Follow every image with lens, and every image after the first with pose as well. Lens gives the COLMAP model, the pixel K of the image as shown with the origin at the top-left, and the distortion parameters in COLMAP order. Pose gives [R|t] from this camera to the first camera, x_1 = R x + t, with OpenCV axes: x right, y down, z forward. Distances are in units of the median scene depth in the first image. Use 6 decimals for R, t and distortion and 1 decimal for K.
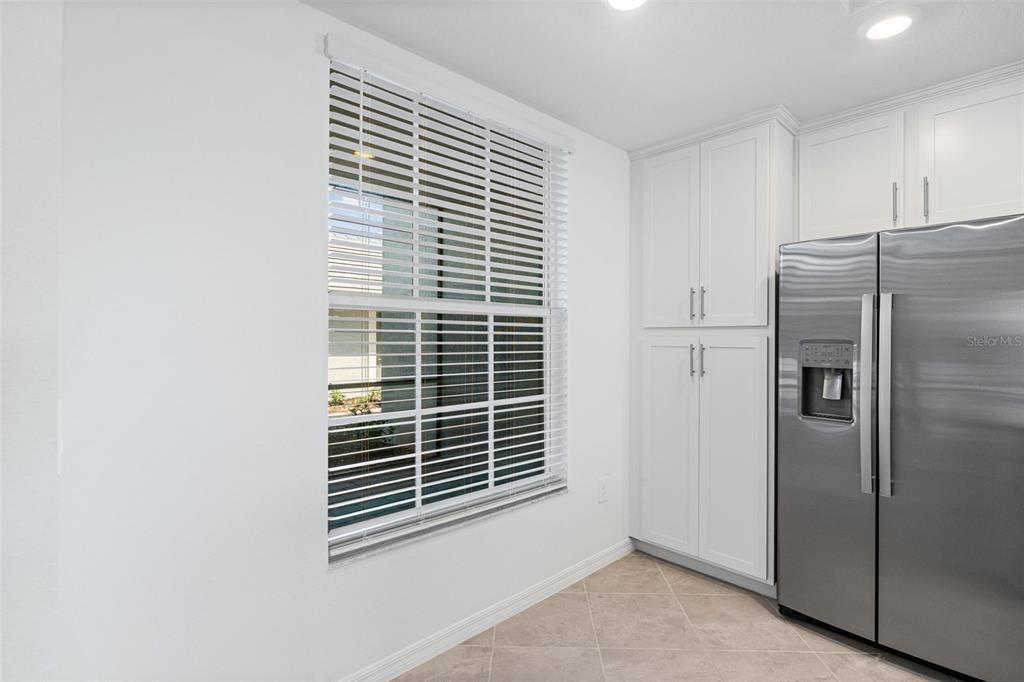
lens RADIAL K [[462.9, 0, 510.0], [0, 462.9, 341.4], [0, 0, 1]] dist [-0.003753, -0.000116]
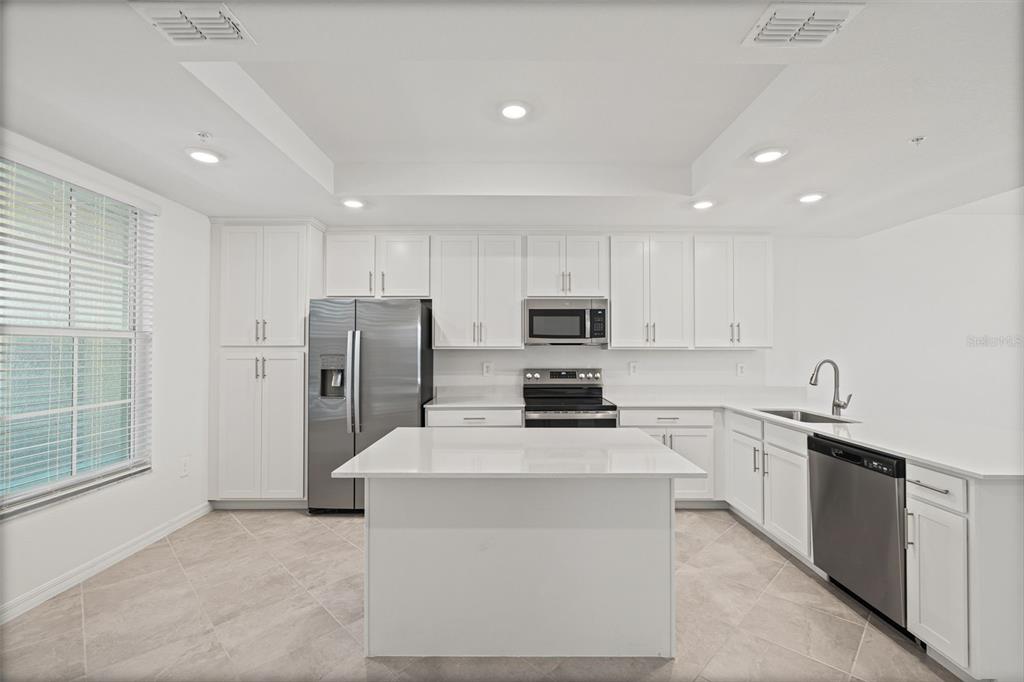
lens RADIAL K [[441.0, 0, 512.0], [0, 441.0, 341.0], [0, 0, 1]] dist [-0.003979, -0.000897]
pose [[0.672354, 0.008048, 0.740186, -0.119372], [0.004656, 0.999875, -0.015101, -0.023495], [-0.740215, 0.013599, 0.672232, -0.629690]]
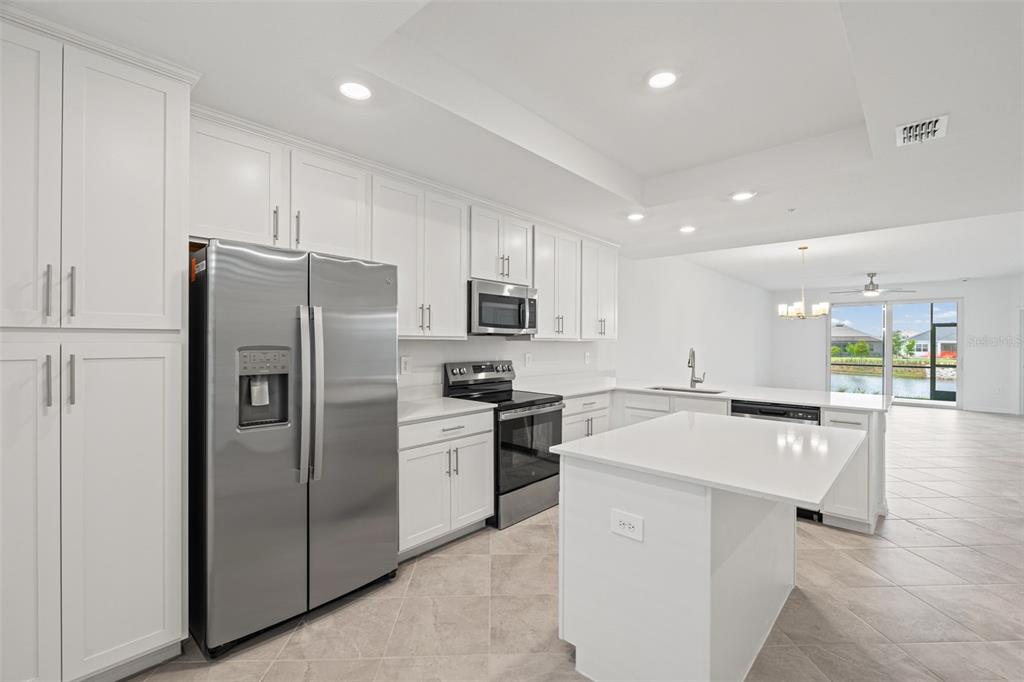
lens RADIAL K [[441.0, 0, 512.0], [0, 441.0, 341.0], [0, 0, 1]] dist [-0.003979, -0.000897]
pose [[-0.079411, -0.001367, 0.996841, -0.275538], [-0.001027, 0.999999, 0.001290, -0.015570], [-0.996841, -0.000921, -0.079412, 0.476117]]
